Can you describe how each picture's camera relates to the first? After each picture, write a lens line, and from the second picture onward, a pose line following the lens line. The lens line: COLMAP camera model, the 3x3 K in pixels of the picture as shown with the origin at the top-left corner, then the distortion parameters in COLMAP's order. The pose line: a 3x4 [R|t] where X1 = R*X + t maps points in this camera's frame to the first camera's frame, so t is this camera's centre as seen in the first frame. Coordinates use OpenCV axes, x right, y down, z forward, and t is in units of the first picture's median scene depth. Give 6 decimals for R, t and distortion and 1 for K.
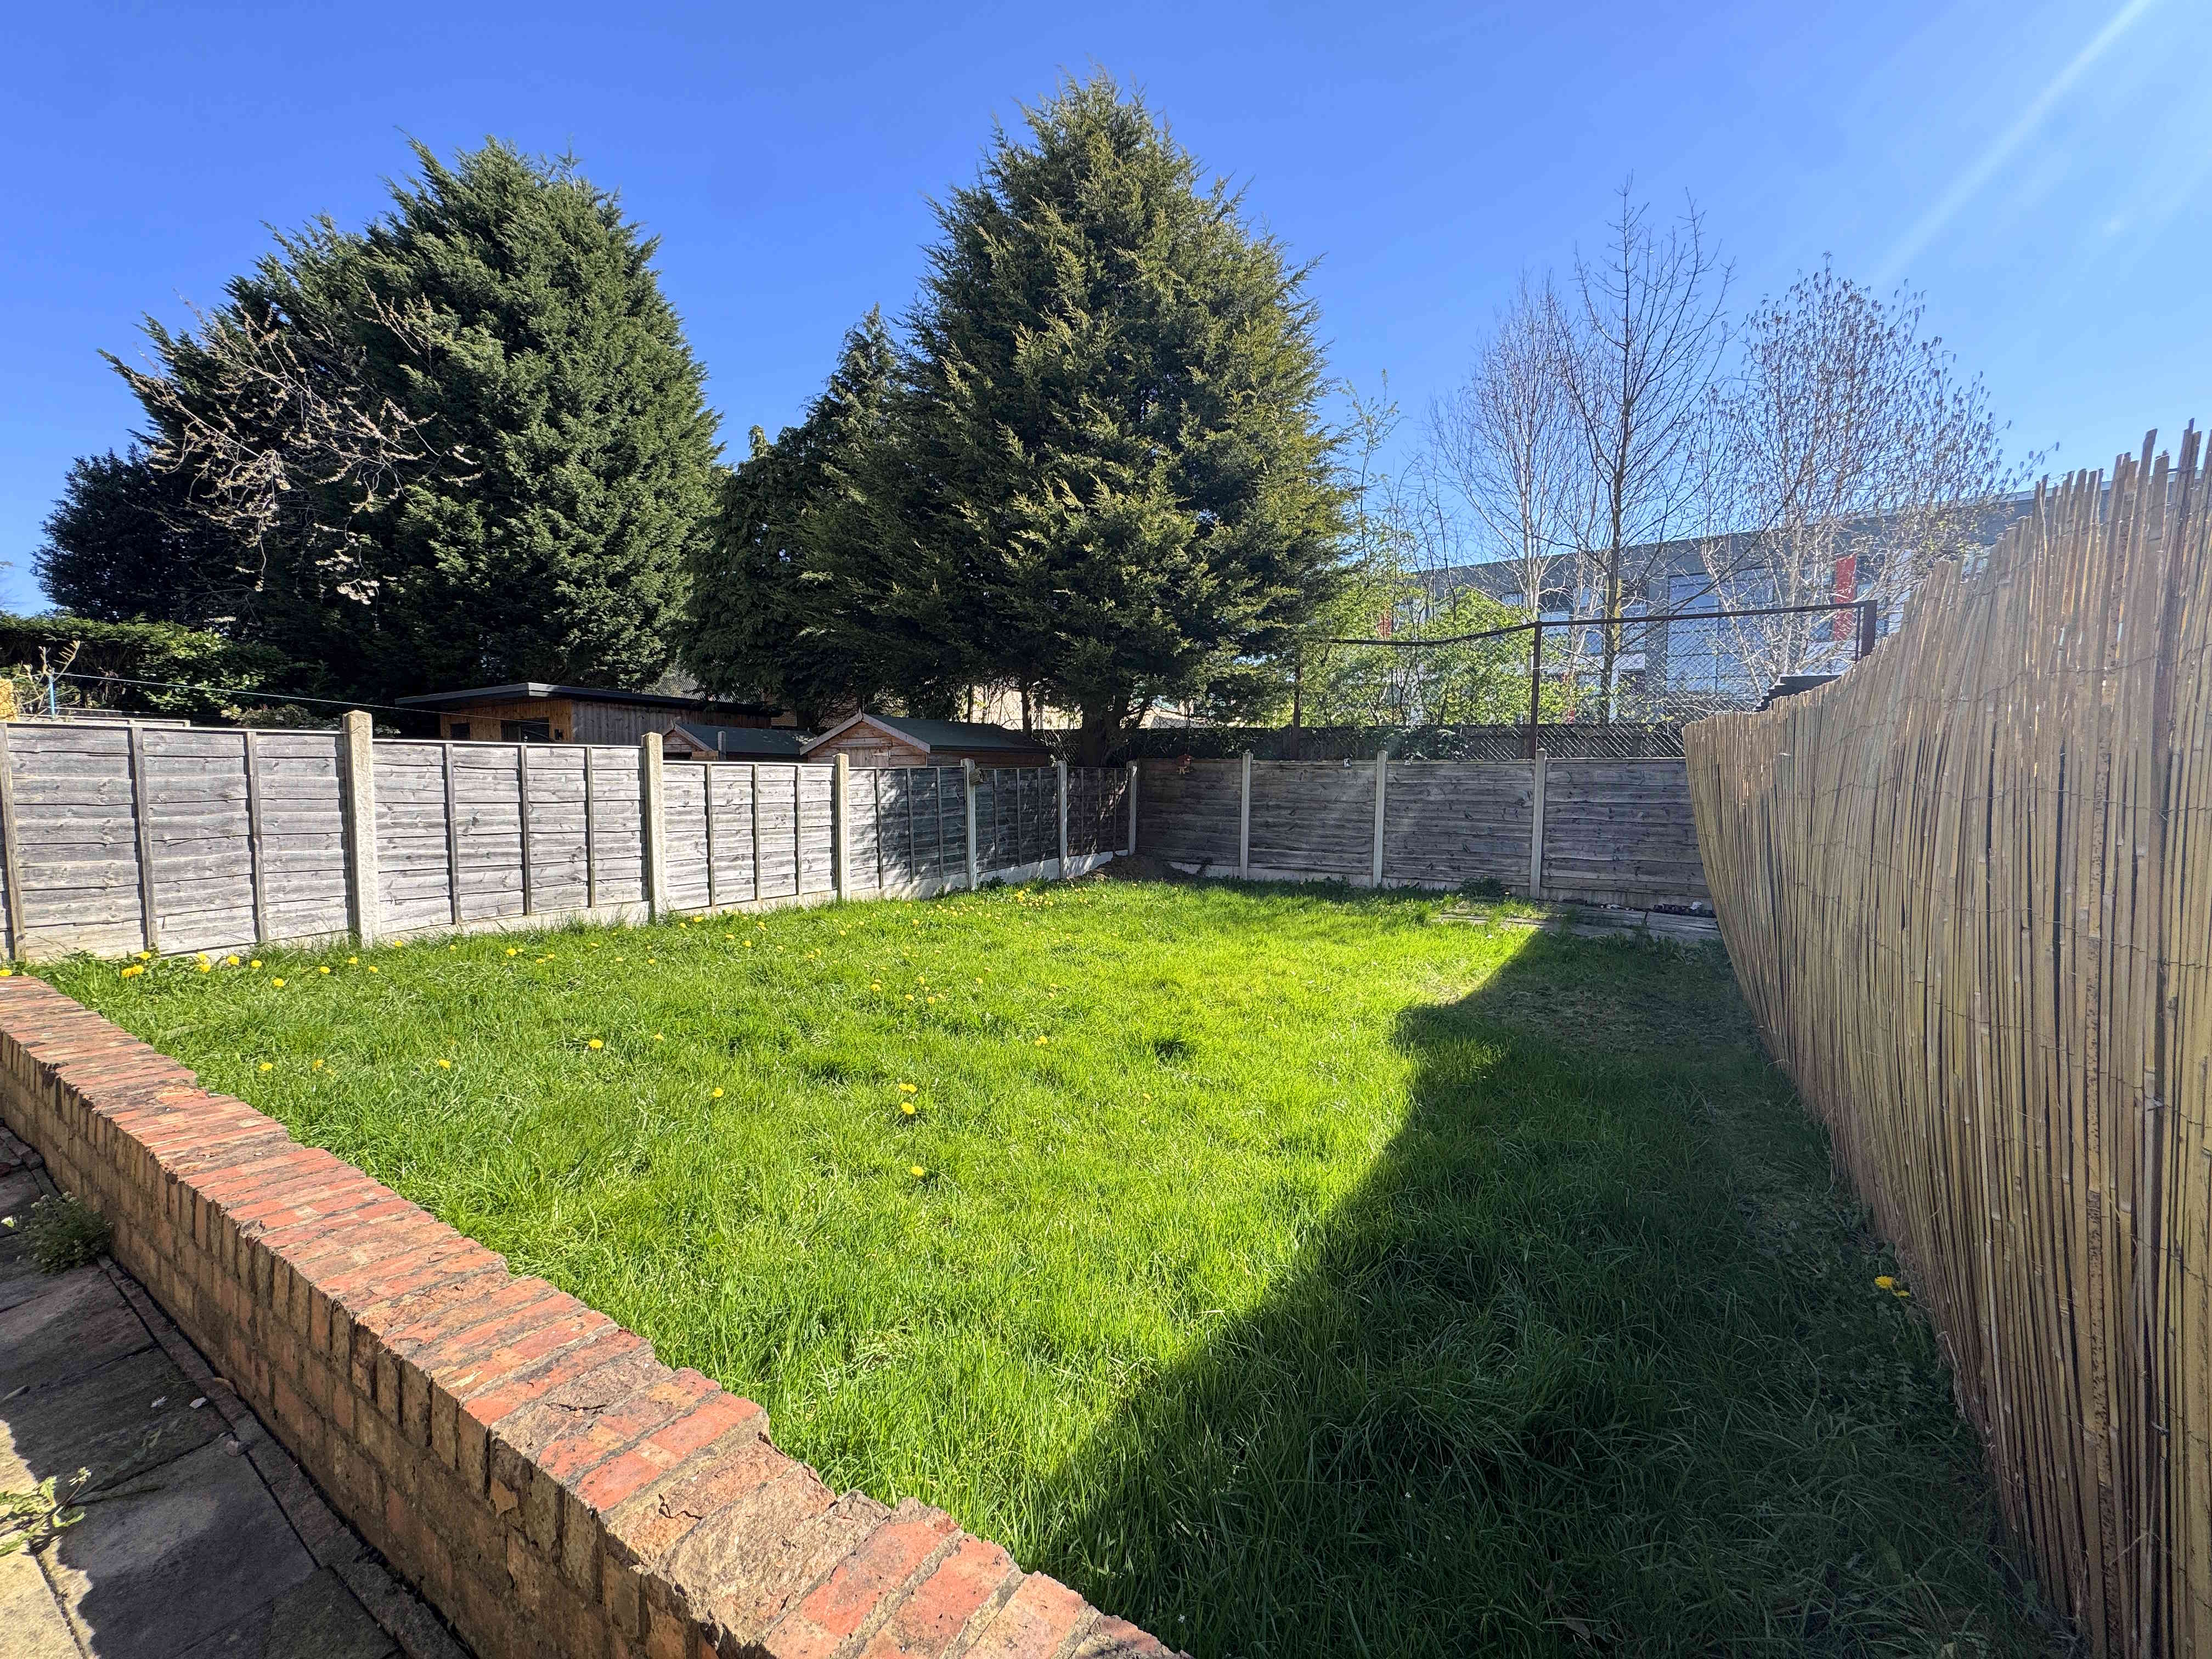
lens RADIAL K [[883.2, 0, 1103.7], [0, 883.2, 828.6], [0, 0, 1]] dist [-0.002308, 0.000449]
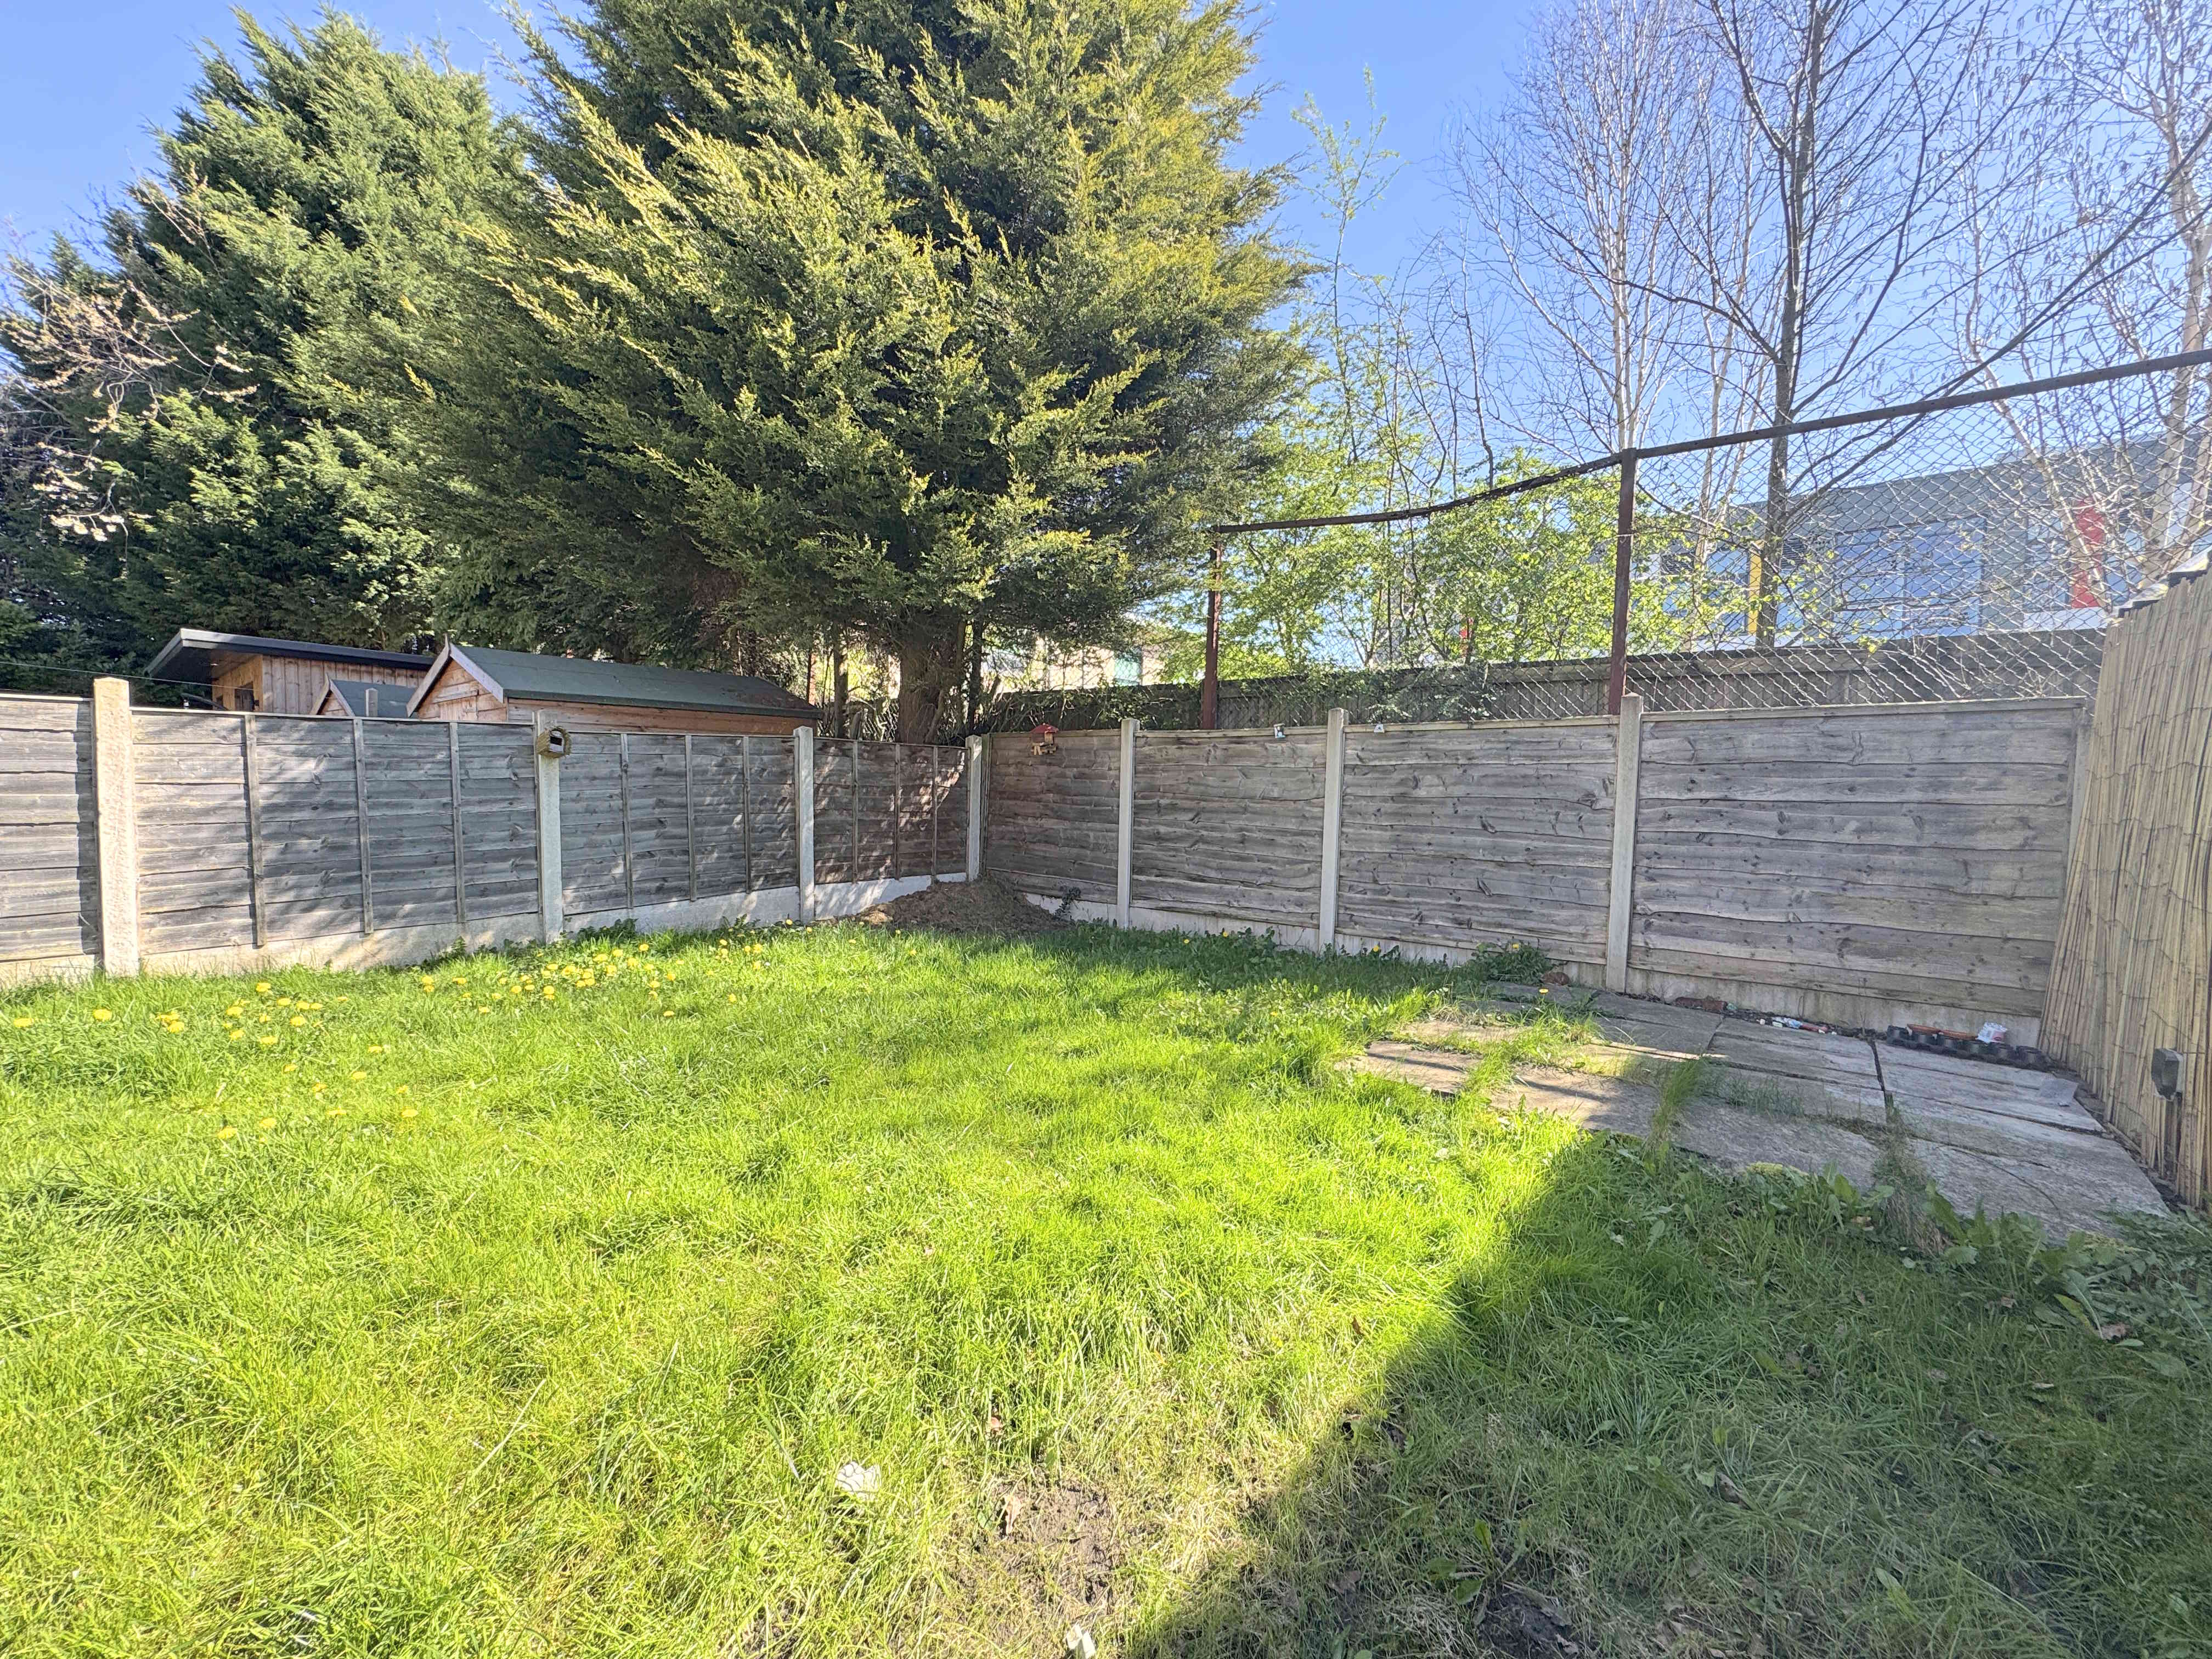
lens RADIAL K [[883.2, 0, 1109.0], [0, 883.2, 829.7], [0, 0, 1]] dist [-0.002308, 0.000449]
pose [[0.994720, 0.014079, -0.101653, 0.215545], [-0.015335, 0.999815, -0.011578, -0.002064], [0.101472, 0.013076, 0.994753, 0.402858]]
